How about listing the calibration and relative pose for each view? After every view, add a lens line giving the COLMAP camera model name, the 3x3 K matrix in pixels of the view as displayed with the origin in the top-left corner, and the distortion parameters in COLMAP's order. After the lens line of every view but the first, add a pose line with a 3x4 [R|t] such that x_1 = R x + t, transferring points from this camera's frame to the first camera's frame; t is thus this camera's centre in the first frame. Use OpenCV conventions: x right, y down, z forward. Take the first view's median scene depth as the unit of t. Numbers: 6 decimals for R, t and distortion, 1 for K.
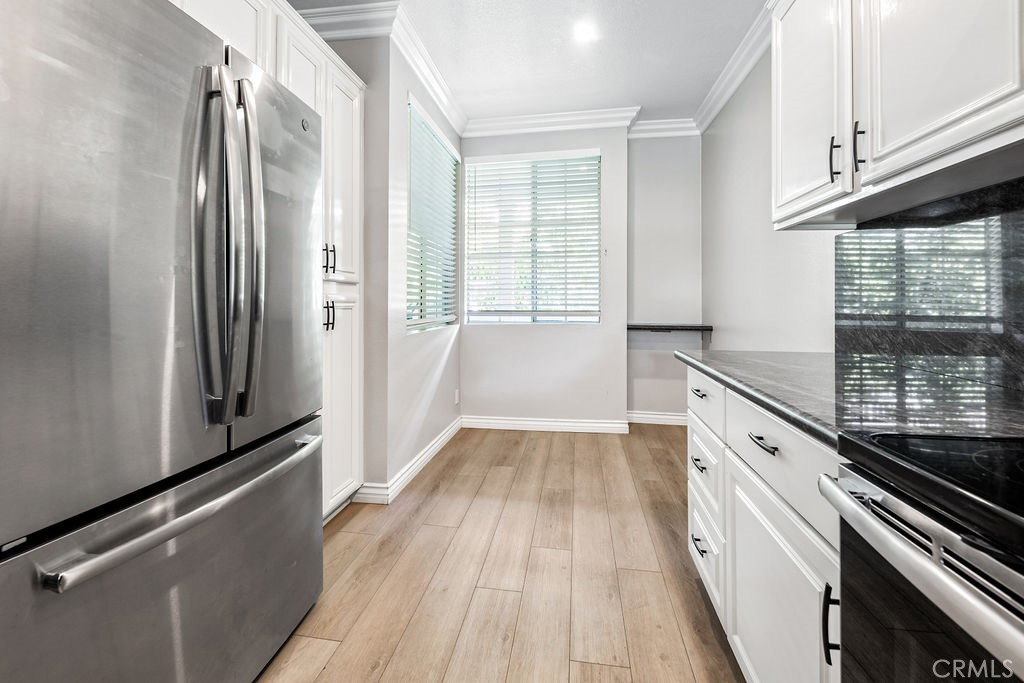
lens RADIAL K [[415.5, 0, 517.6], [0, 415.5, 300.4], [0, 0, 1]] dist [-0.000034, -0.002364]
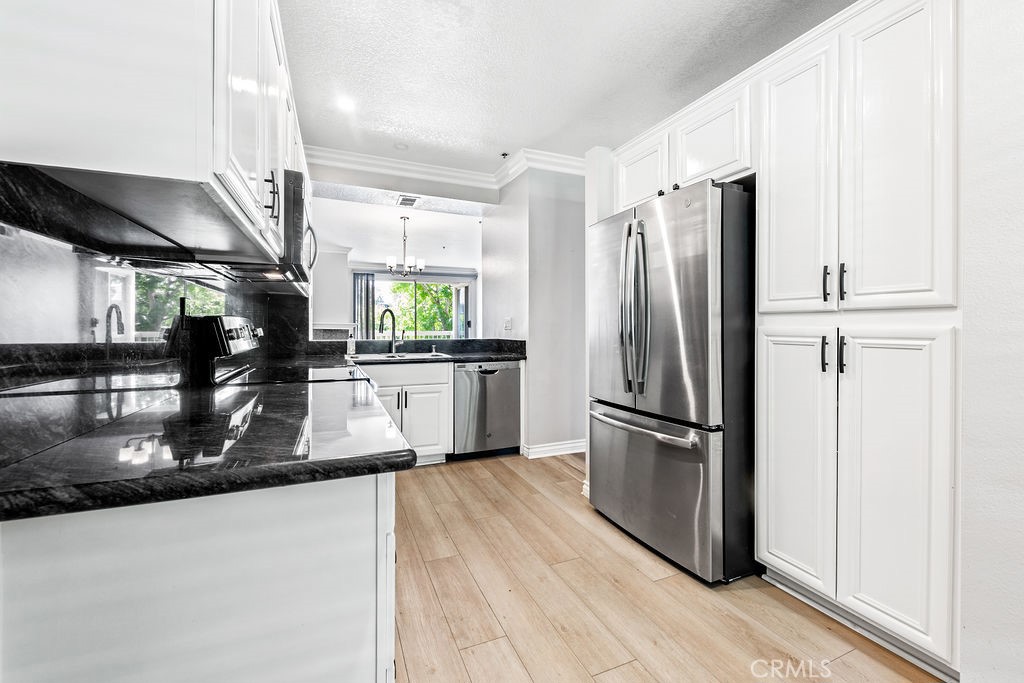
lens RADIAL K [[415.5, 0, 511.1], [0, 415.5, 331.4], [0, 0, 1]] dist [-0.000034, -0.002364]
pose [[-0.851094, 0.002242, -0.525009, 0.681174], [-0.000841, 0.999984, 0.005634, -0.017365], [0.525013, 0.005236, -0.851078, 1.856918]]
